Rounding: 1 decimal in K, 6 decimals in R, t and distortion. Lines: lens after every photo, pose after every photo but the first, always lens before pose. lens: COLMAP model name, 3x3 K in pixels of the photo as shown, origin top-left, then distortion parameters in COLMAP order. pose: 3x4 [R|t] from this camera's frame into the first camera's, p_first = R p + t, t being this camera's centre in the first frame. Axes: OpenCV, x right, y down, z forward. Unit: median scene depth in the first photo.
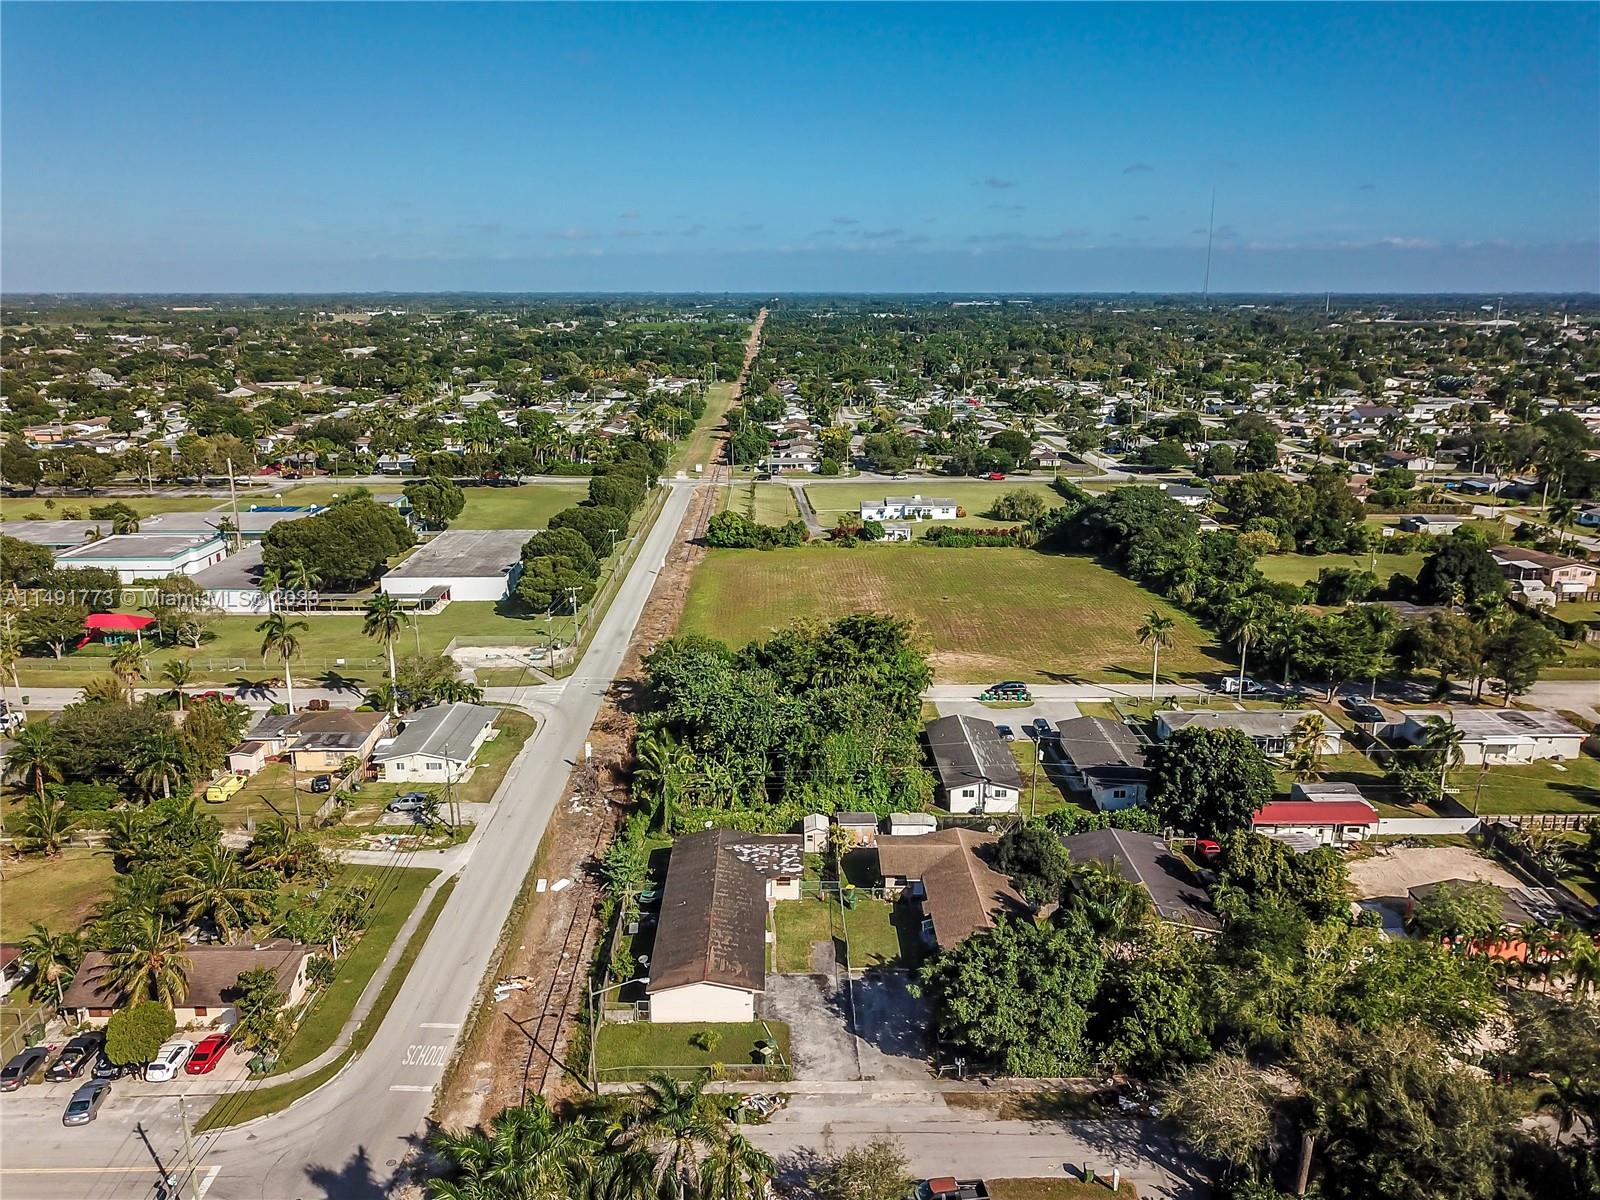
lens RADIAL K [[1272.6, 0, 805.6], [0, 1272.6, 539.5], [0, 0, 1]] dist [0.043002, -0.008084]
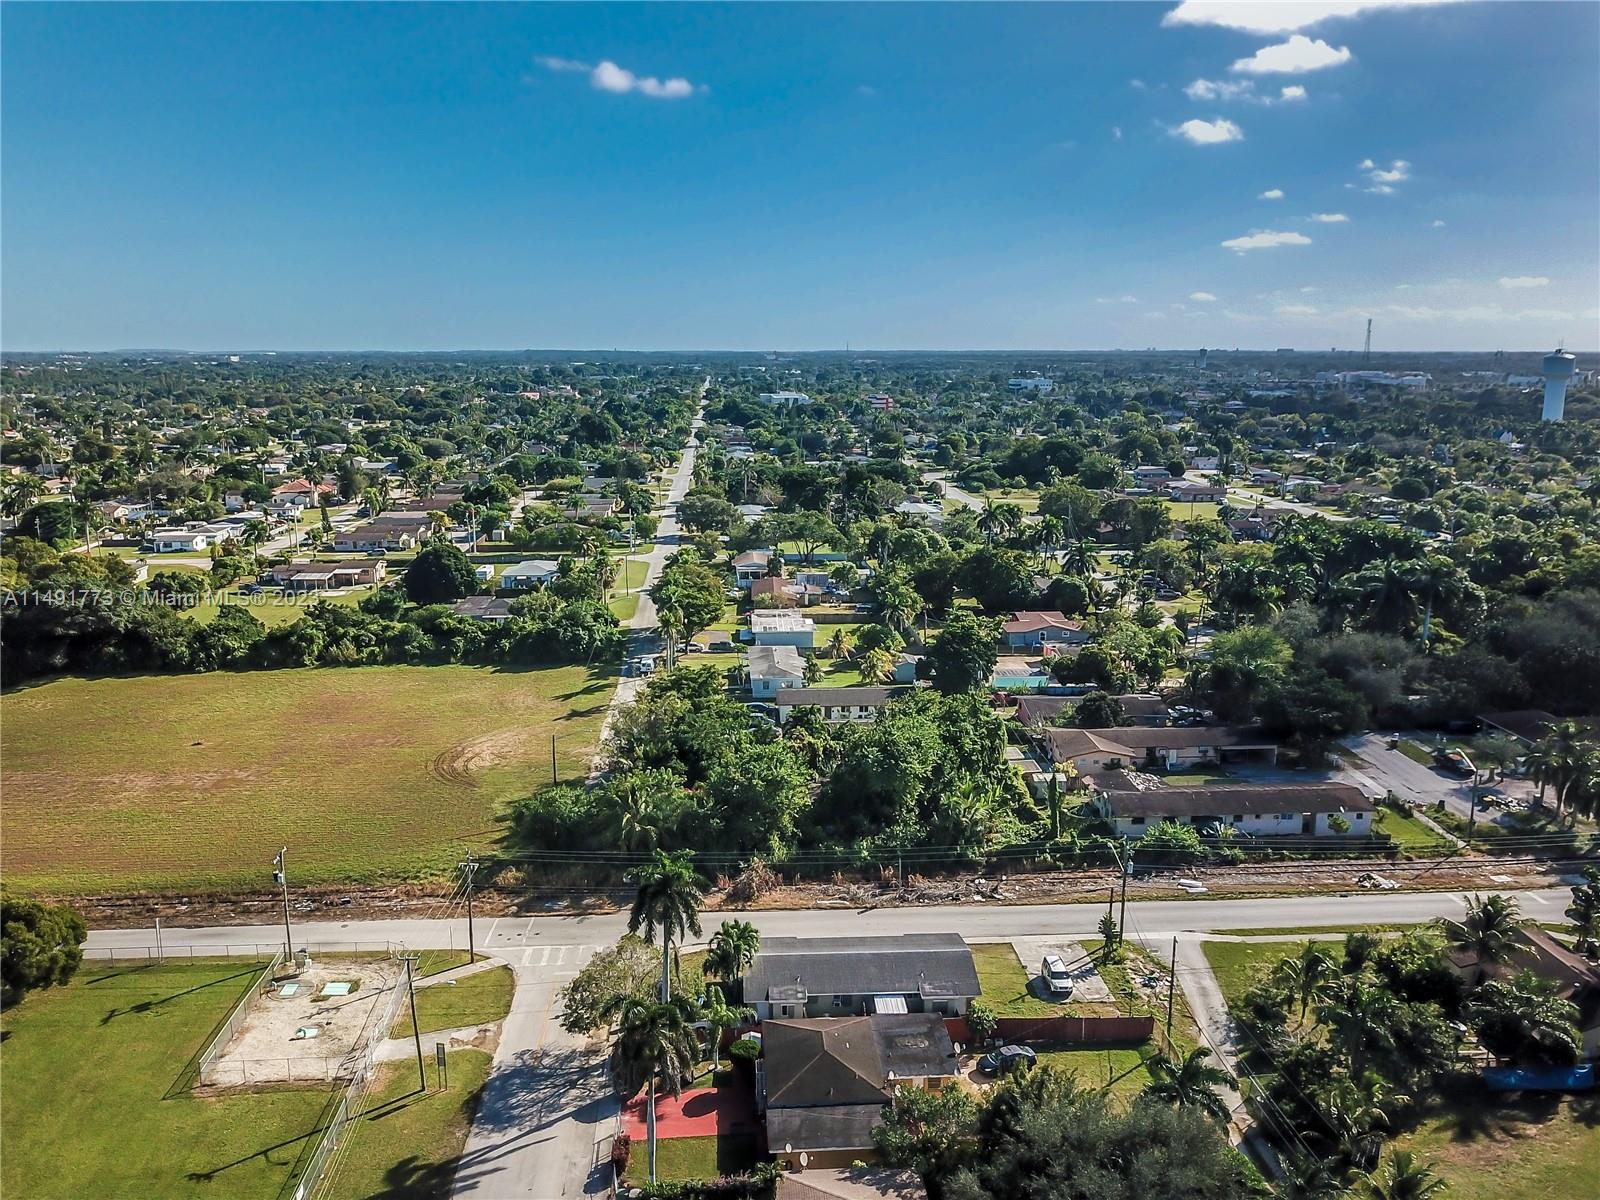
lens RADIAL K [[1270.2, 0, 802.8], [0, 1270.2, 598.2], [0, 0, 1]] dist [0.004115, -0.010434]
pose [[-0.040831, -0.194404, 0.980071, -0.807420], [0.191231, 0.961236, 0.198635, -0.149394], [-0.980695, 0.195530, -0.002072, 0.904441]]
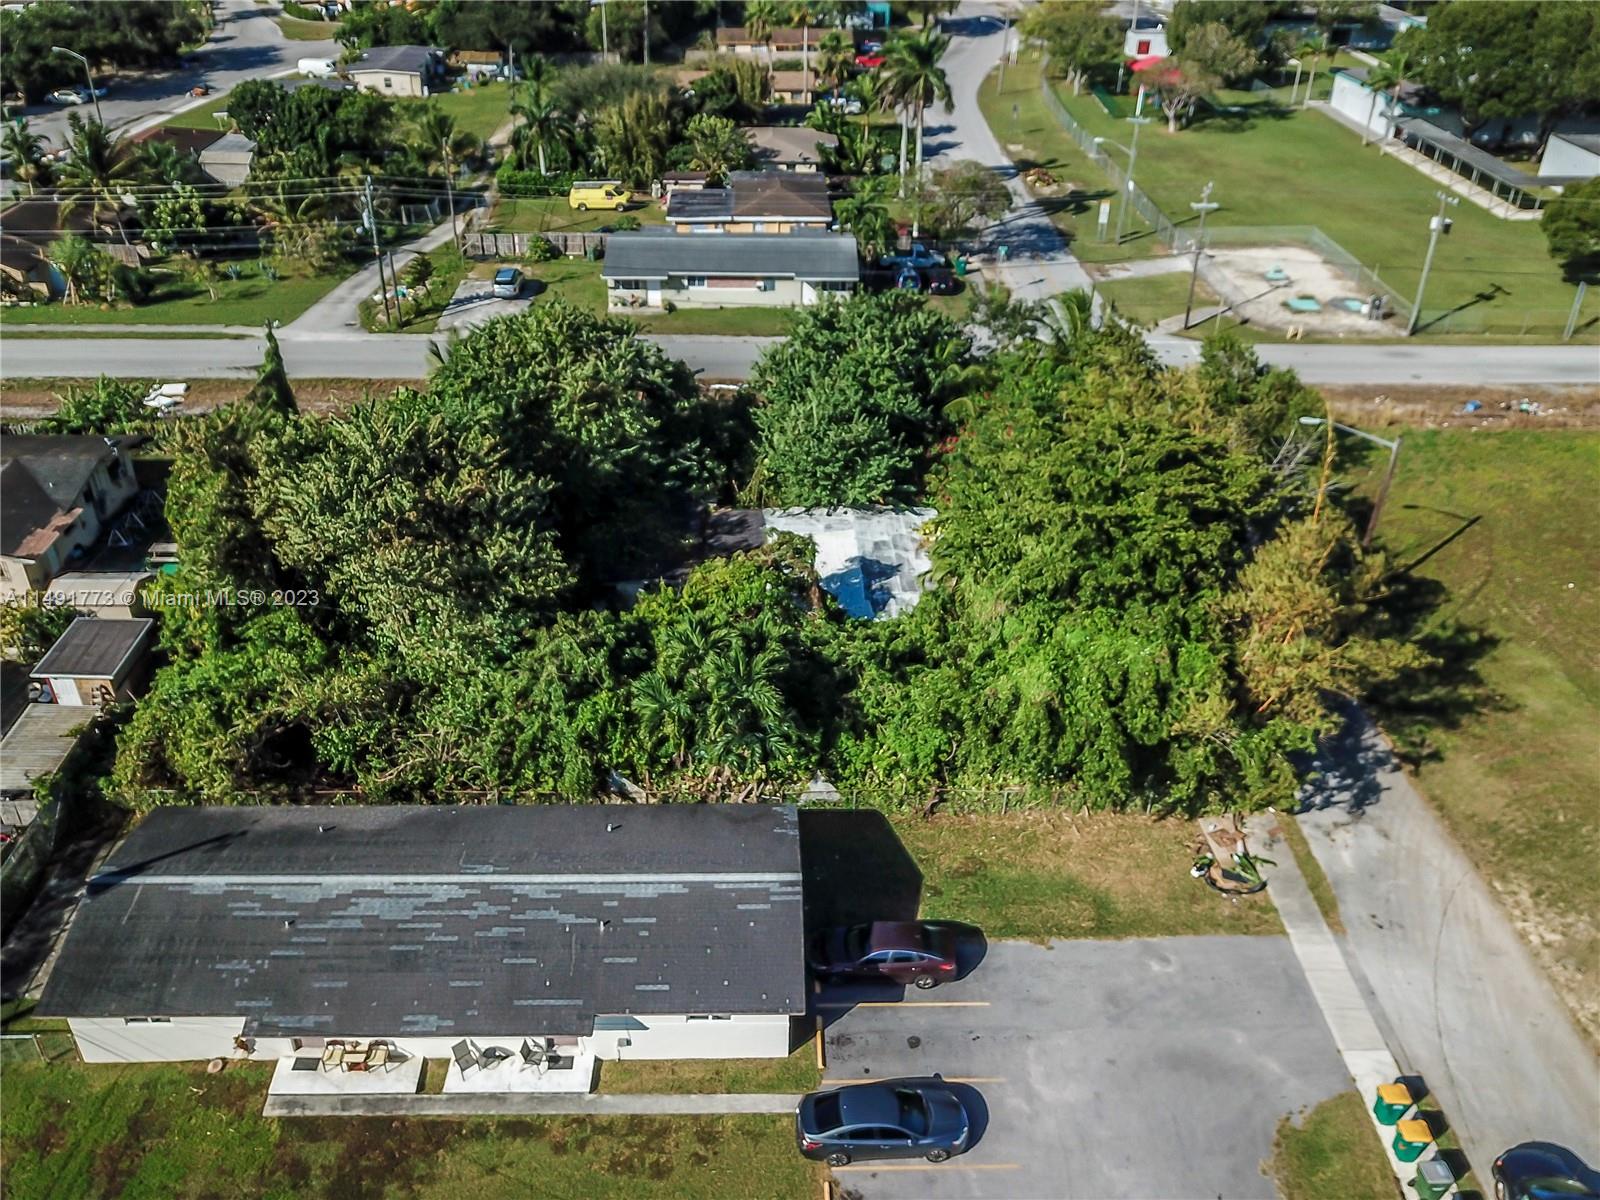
lens RADIAL K [[1273.8, 0, 785.9], [0, 1273.8, 552.5], [0, 0, 1]] dist [-0.006482, 0.000499]
pose [[-0.001726, 0.516866, -0.856065, 0.279176], [-0.202896, 0.838079, 0.506416, -0.036534], [0.979199, 0.174566, 0.103424, 0.900188]]
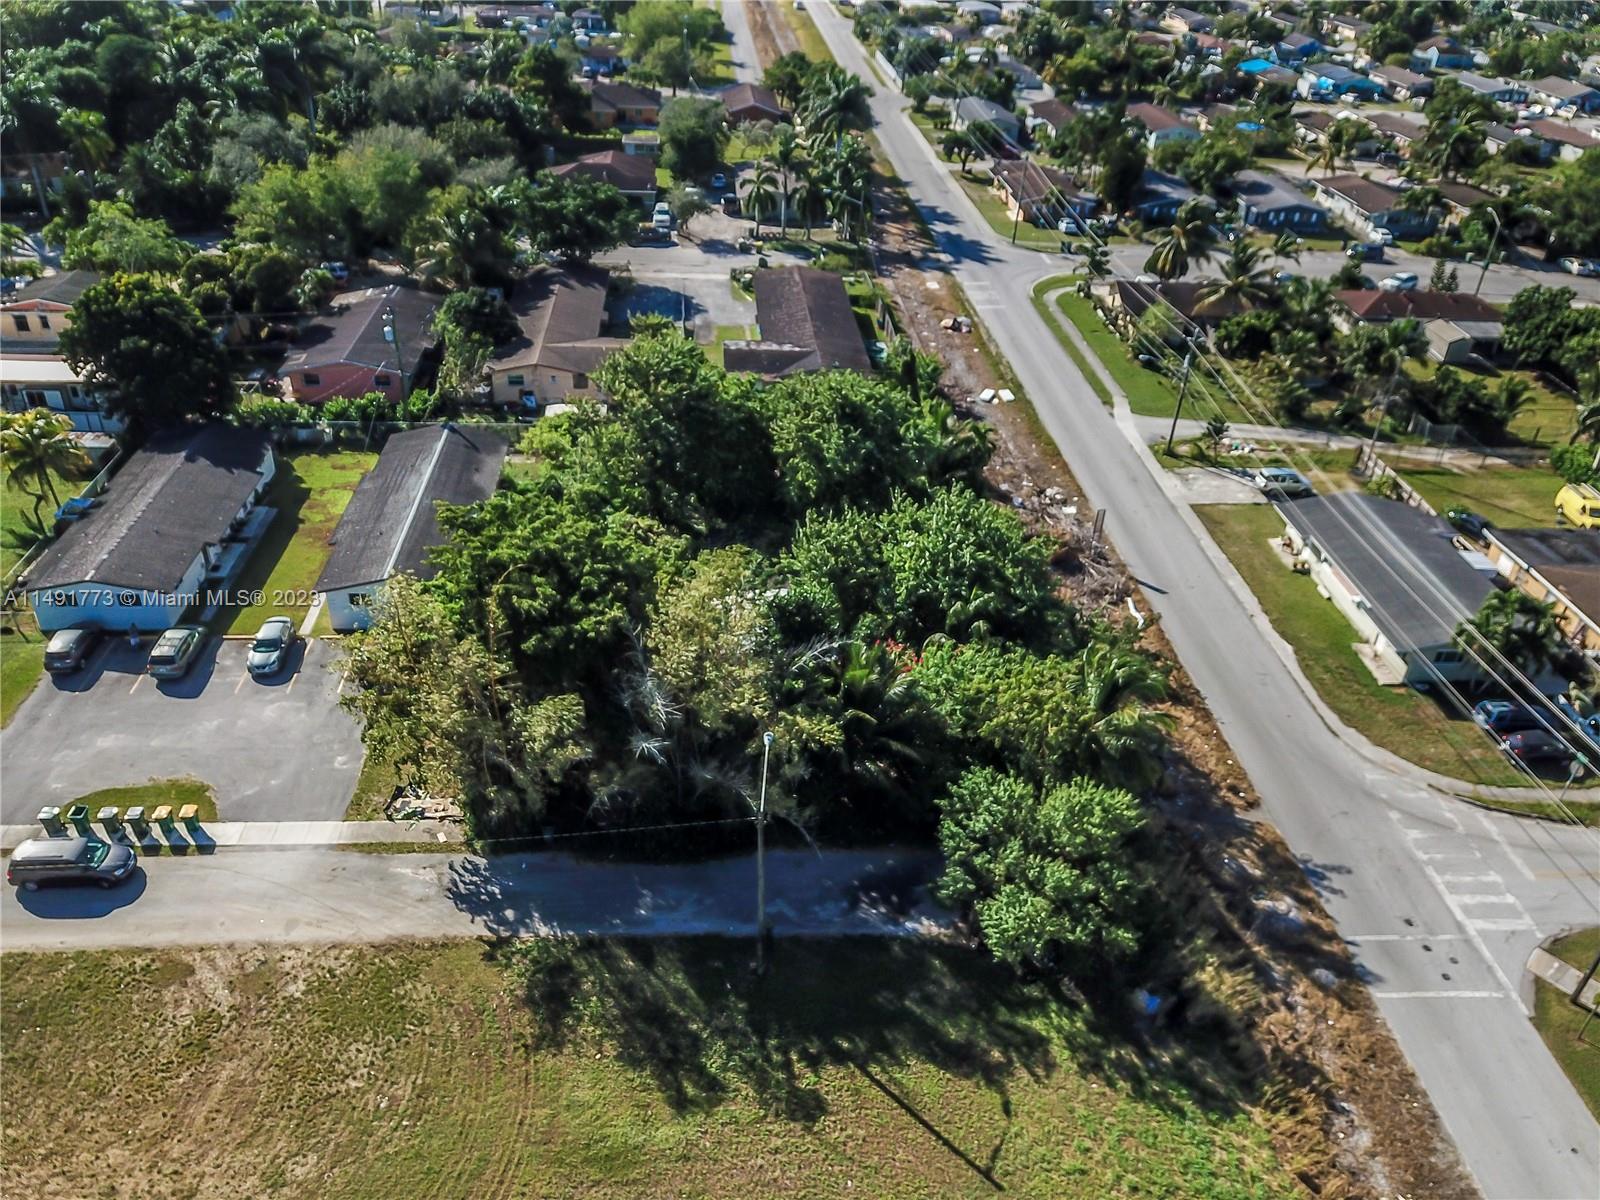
lens RADIAL K [[1245.1, 0, 799.0], [0, 1245.1, 590.4], [0, 0, 1]] dist [-0.000125, -0.001668]
pose [[-0.997413, -0.015441, -0.070203, 0.002934], [-0.058891, 0.735539, 0.674918, -0.159794], [0.041215, 0.677307, -0.734545, 1.252756]]
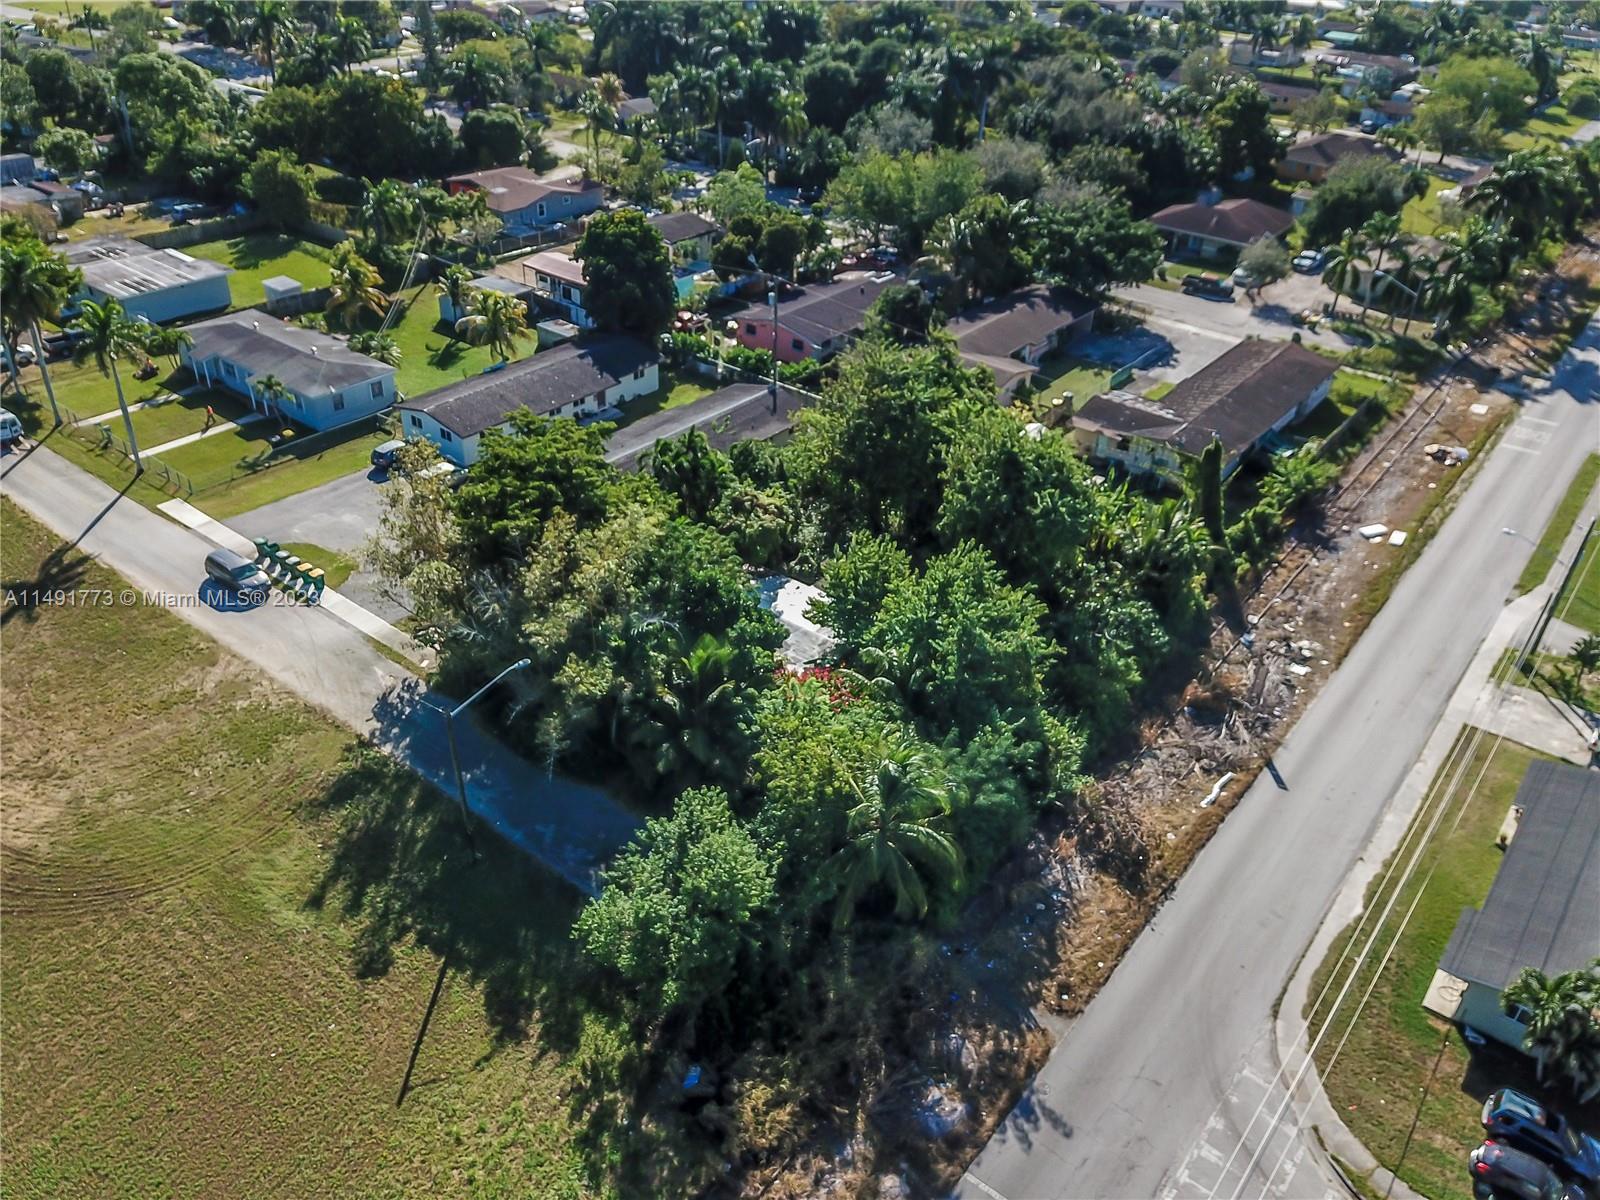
lens RADIAL K [[1231.5, 0, 802.9], [0, 1231.5, 607.5], [0, 0, 1]] dist [0.002057, -0.004241]
pose [[-0.775275, -0.369147, 0.512523, -0.230738], [0.079050, 0.748350, 0.658577, -0.149752], [-0.626658, 0.551093, -0.550996, 1.180686]]
